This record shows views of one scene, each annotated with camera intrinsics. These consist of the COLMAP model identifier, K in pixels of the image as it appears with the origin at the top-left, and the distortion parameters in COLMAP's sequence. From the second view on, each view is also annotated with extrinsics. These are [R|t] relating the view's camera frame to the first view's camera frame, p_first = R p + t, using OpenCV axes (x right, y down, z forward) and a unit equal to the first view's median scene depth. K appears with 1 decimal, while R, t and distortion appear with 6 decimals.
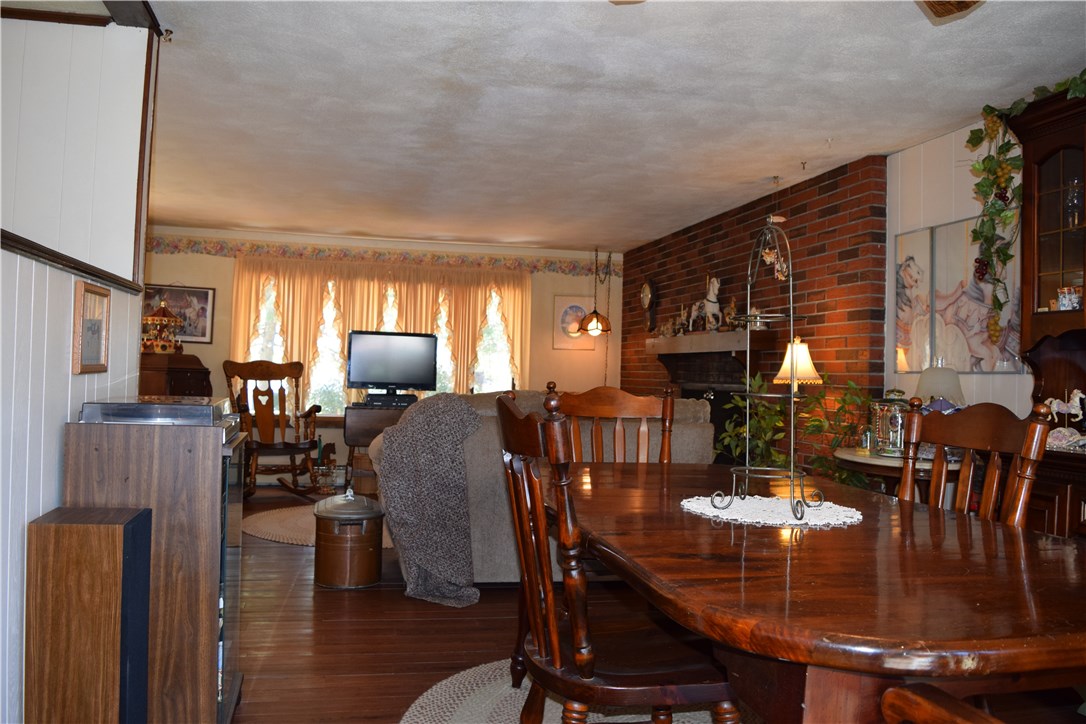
lens RADIAL K [[851.8, 0, 541.4], [0, 851.8, 363.1], [0, 0, 1]] dist [-0.100545, 0.022131]
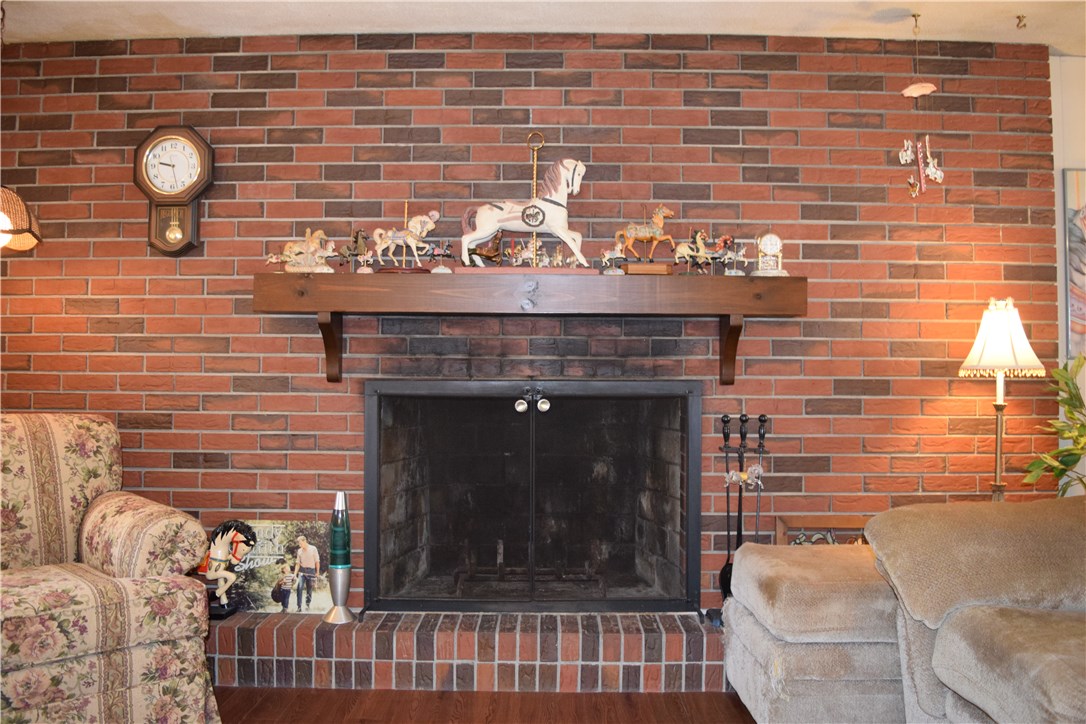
lens RADIAL K [[851.8, 0, 543.0], [0, 851.8, 358.3], [0, 0, 1]] dist [-0.100545, 0.022131]
pose [[0.240801, -0.001509, 0.970573, -0.369508], [-0.012128, 0.999916, 0.004563, 0.013560], [-0.970499, -0.012870, 0.240763, 1.257521]]
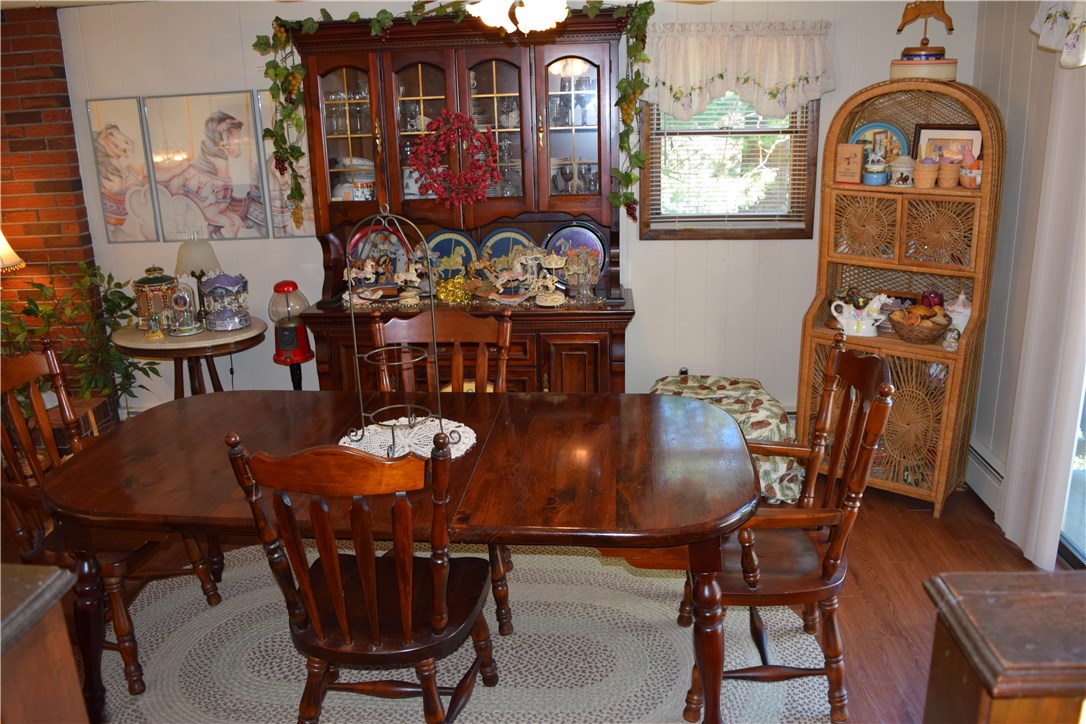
lens RADIAL K [[851.8, 0, 544.5], [0, 851.8, 364.1], [0, 0, 1]] dist [-0.100545, 0.022131]
pose [[0.297843, -0.310834, 0.902592, -0.353517], [0.021672, 0.947461, 0.319135, -0.153627], [-0.954369, -0.075491, 0.288931, 0.208157]]
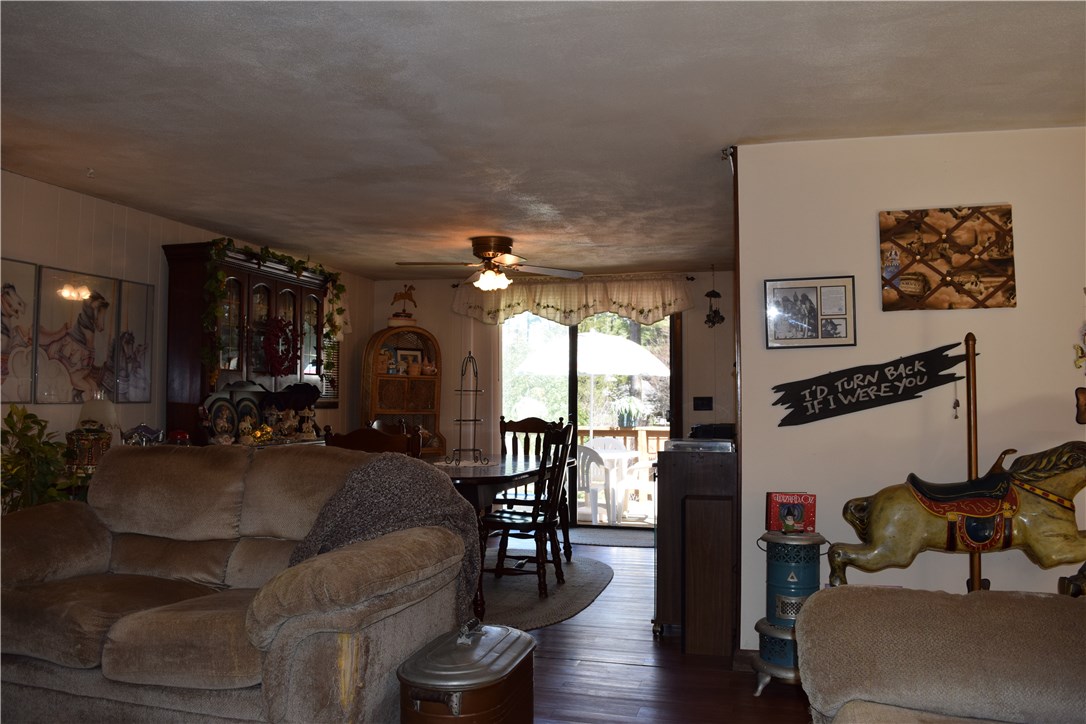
lens RADIAL K [[851.8, 0, 541.0], [0, 851.8, 356.2], [0, 0, 1]] dist [-0.100545, 0.022131]
pose [[-0.874961, -0.006907, 0.484144, -0.552403], [-0.034774, 0.998213, -0.048604, -0.017818], [-0.482943, -0.059362, -0.873637, 1.482246]]
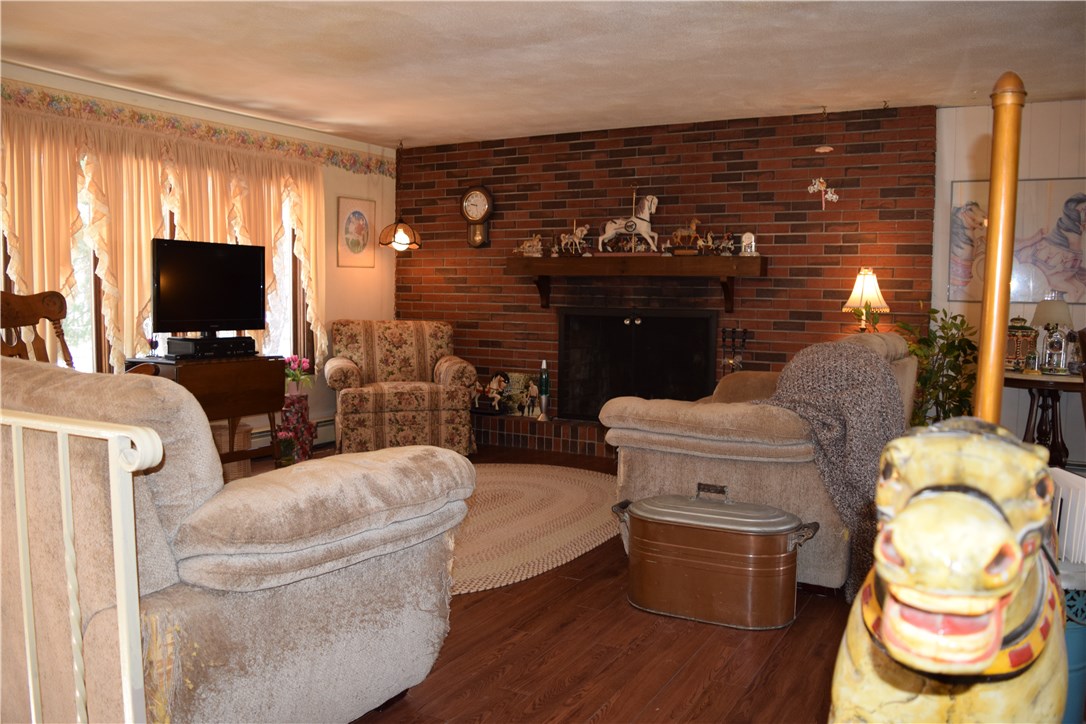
lens RADIAL K [[851.8, 0, 545.0], [0, 851.8, 362.7], [0, 0, 1]] dist [-0.100545, 0.022131]
pose [[0.674138, -0.079074, 0.734361, -0.800810], [-0.004353, 0.993810, 0.111007, -0.029221], [-0.738593, -0.078031, 0.669621, 0.627511]]
